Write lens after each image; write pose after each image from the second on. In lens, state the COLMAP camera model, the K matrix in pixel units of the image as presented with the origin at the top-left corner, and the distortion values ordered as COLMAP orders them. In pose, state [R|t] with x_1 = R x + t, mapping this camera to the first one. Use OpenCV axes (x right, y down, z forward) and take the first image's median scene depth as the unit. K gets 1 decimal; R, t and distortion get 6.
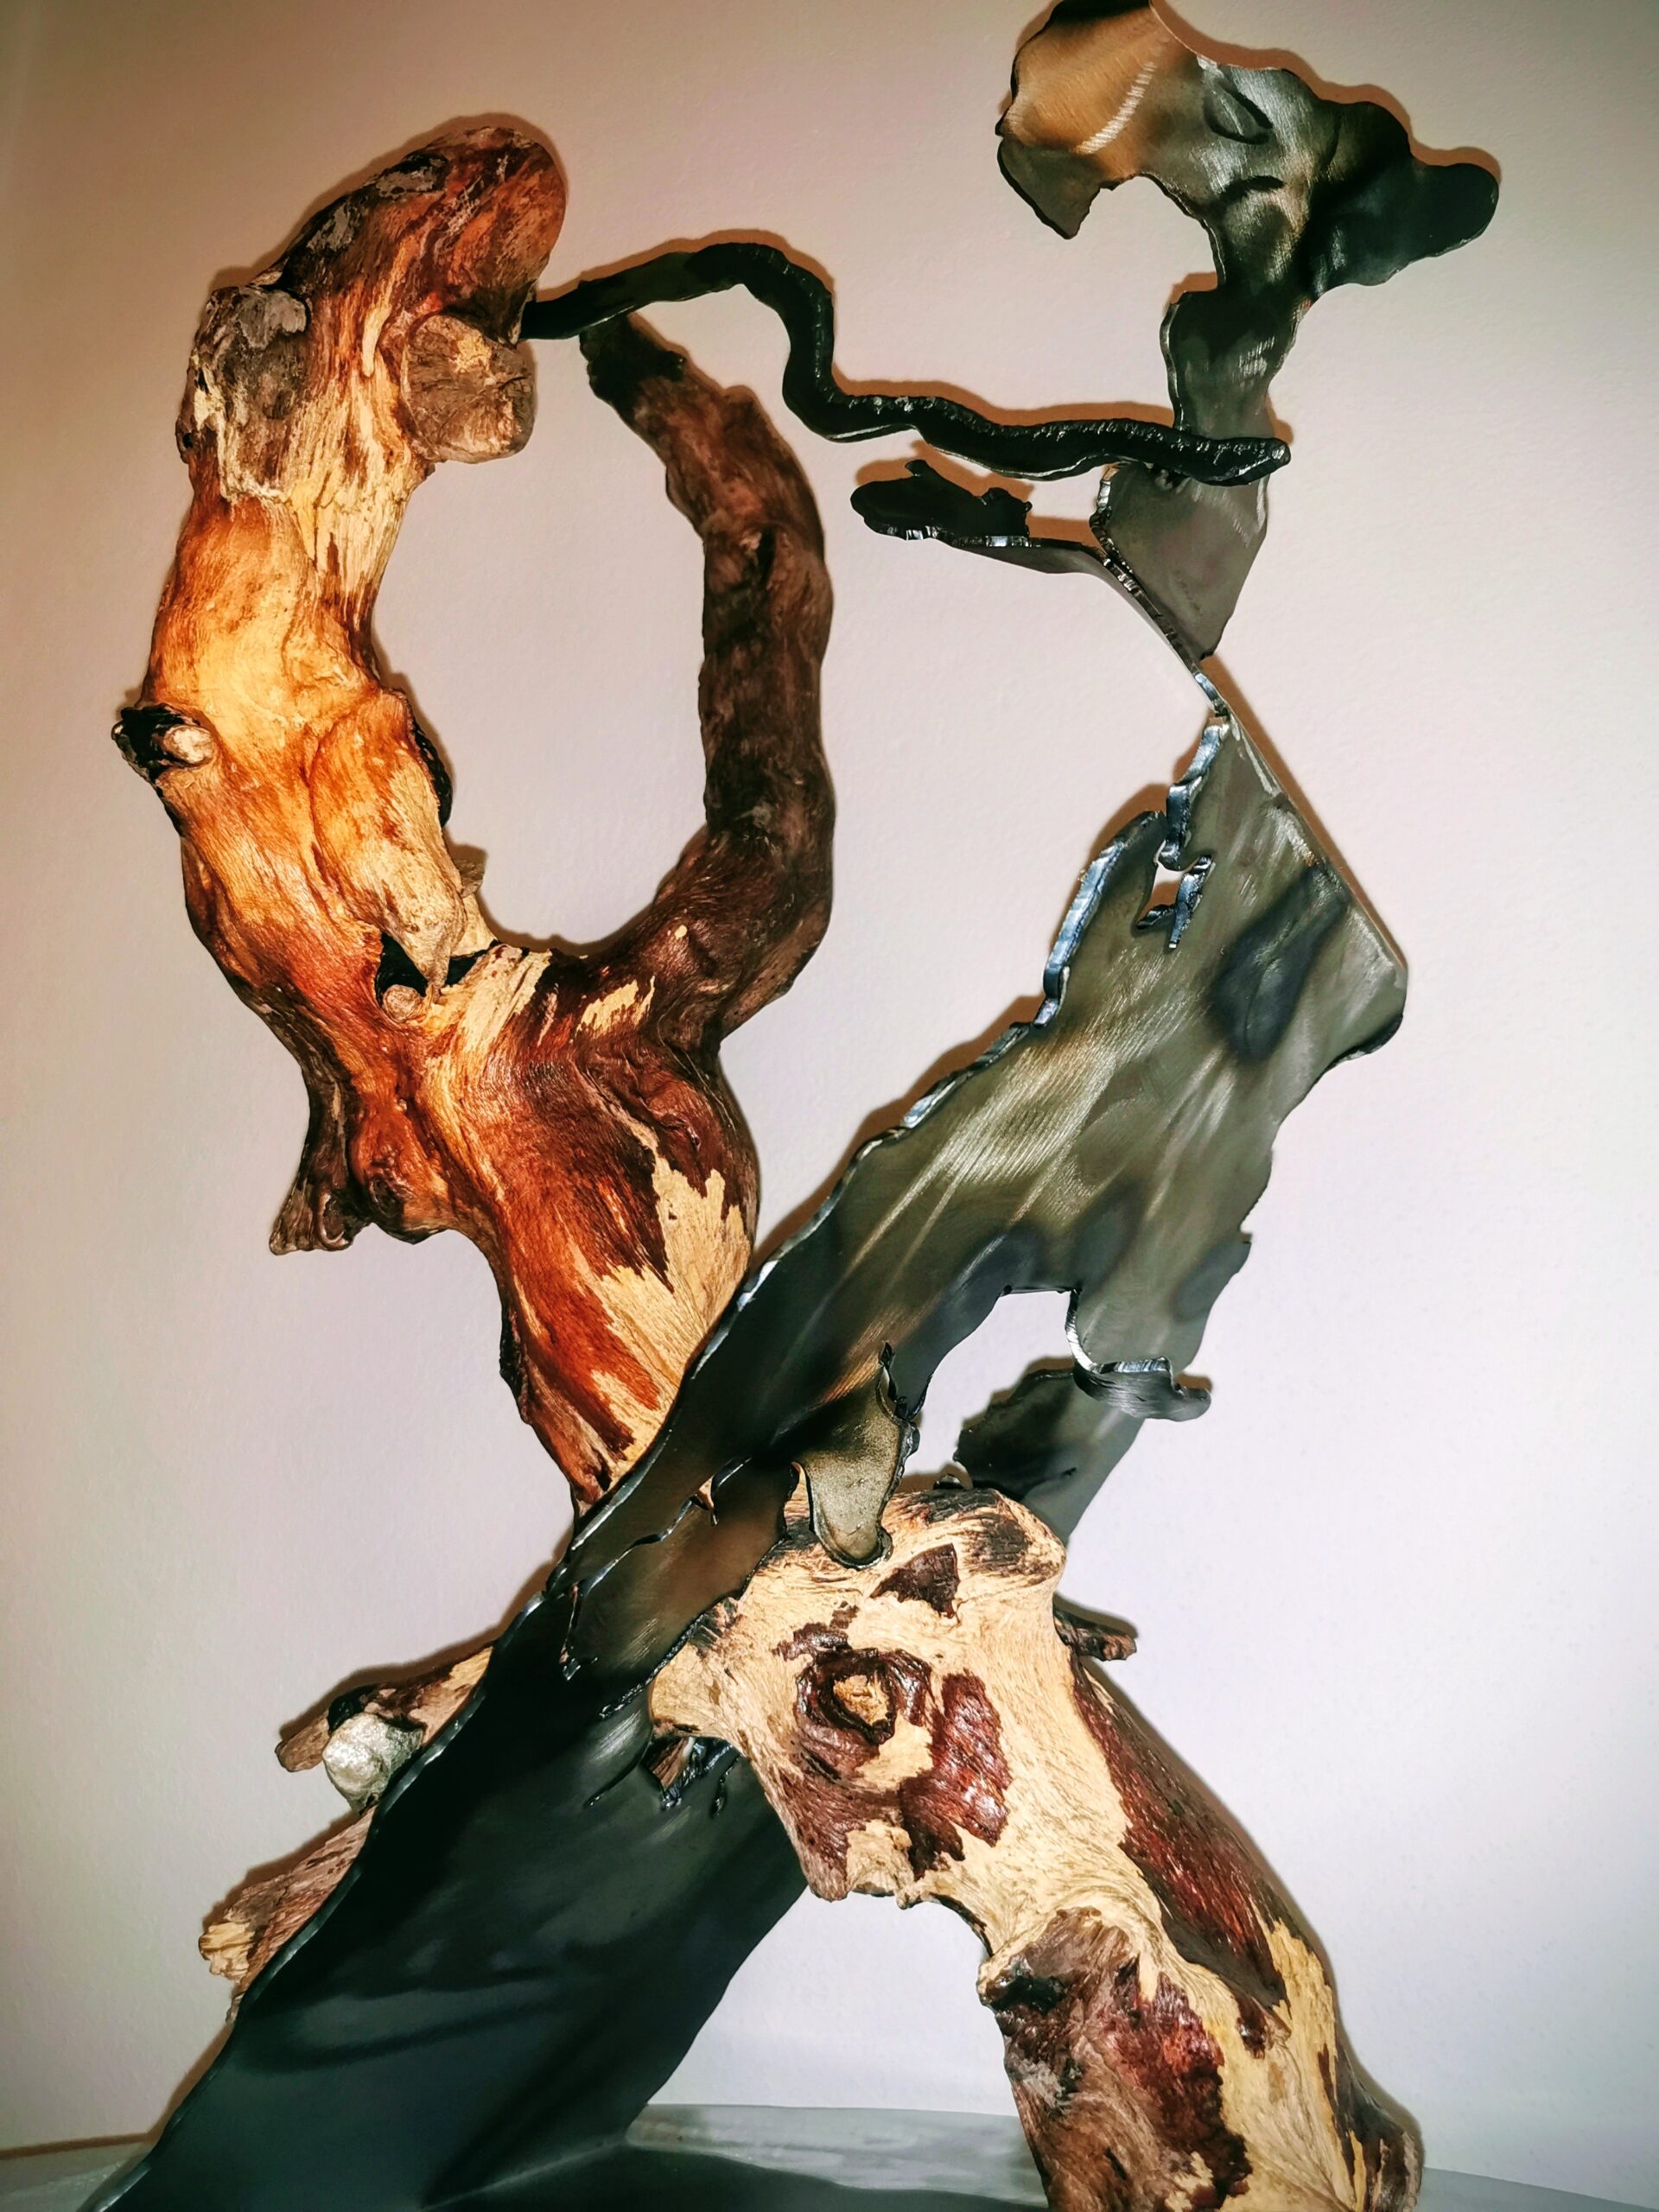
lens RADIAL K [[1686.9, 0, 829.5], [0, 1686.9, 1106.0], [0, 0, 1]] dist [0.011184, 0.002109]
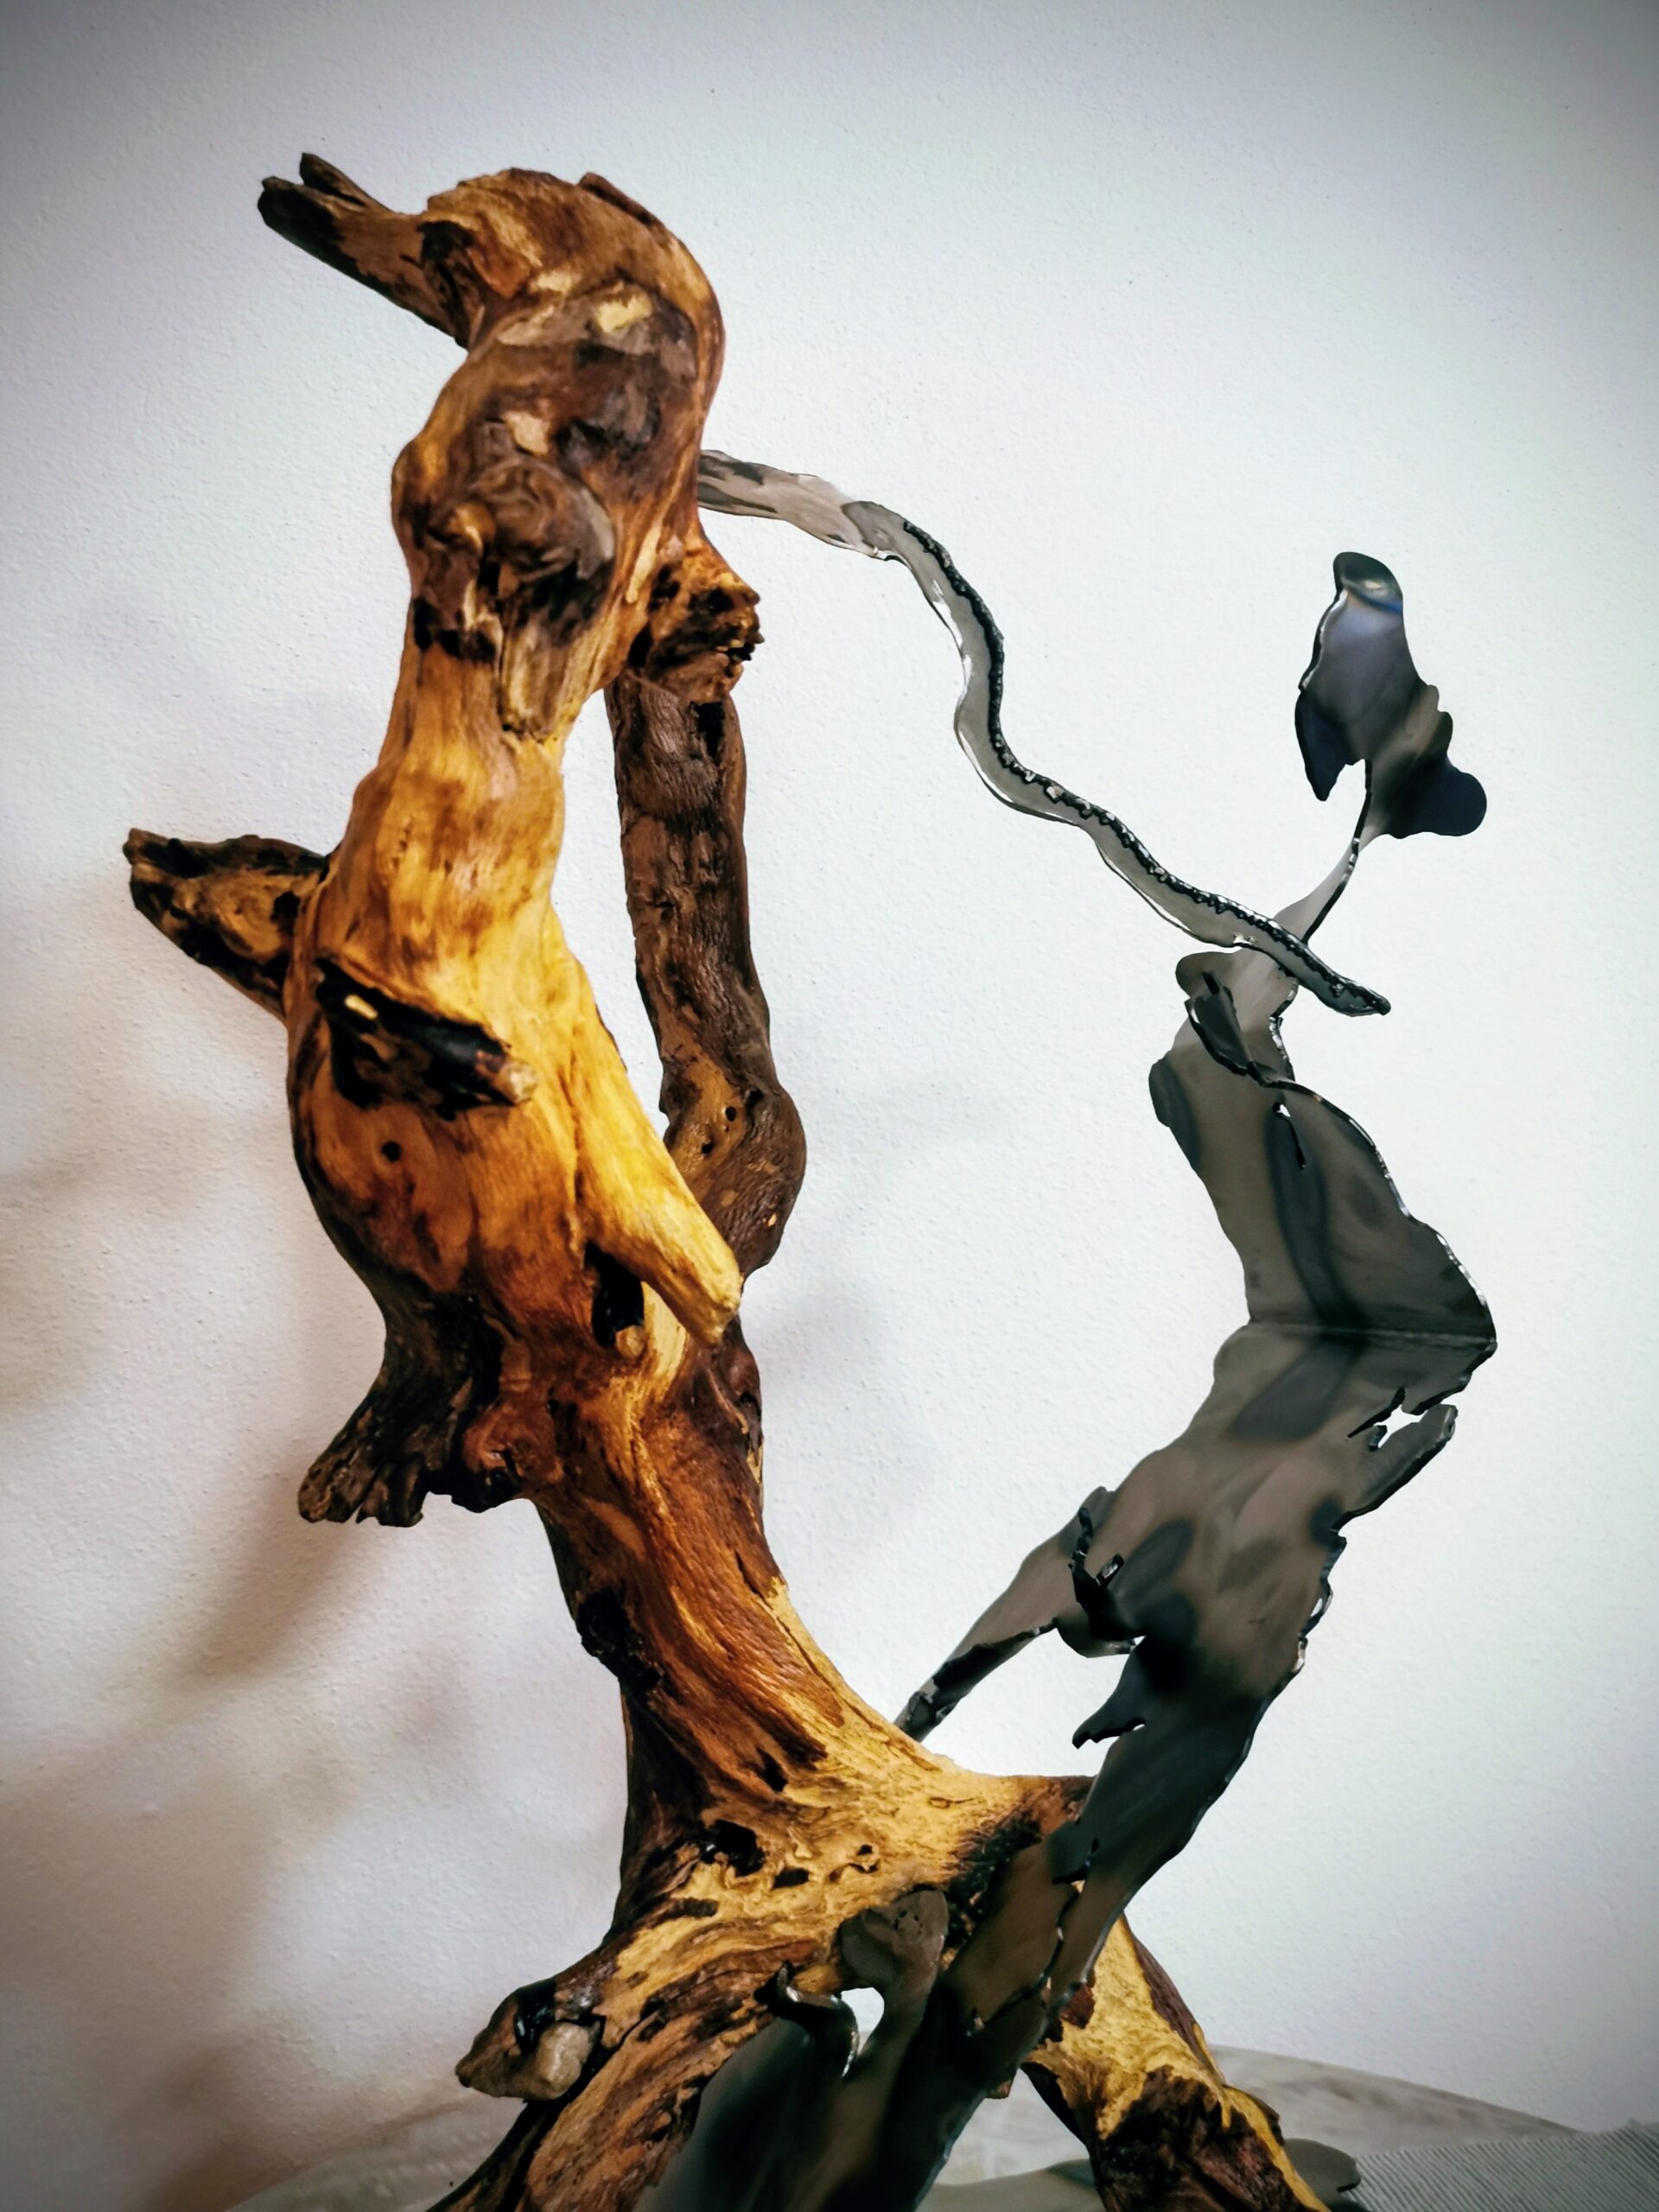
lens RADIAL K [[1720.8, 0, 829.5], [0, 1720.8, 1106.0], [0, 0, 1]] dist [-0.000285, -0.003690]
pose [[0.746677, 0.069564, 0.661539, -0.873070], [-0.223135, 0.963087, 0.150580, -0.383699], [-0.626645, -0.260047, 0.734637, 0.239333]]
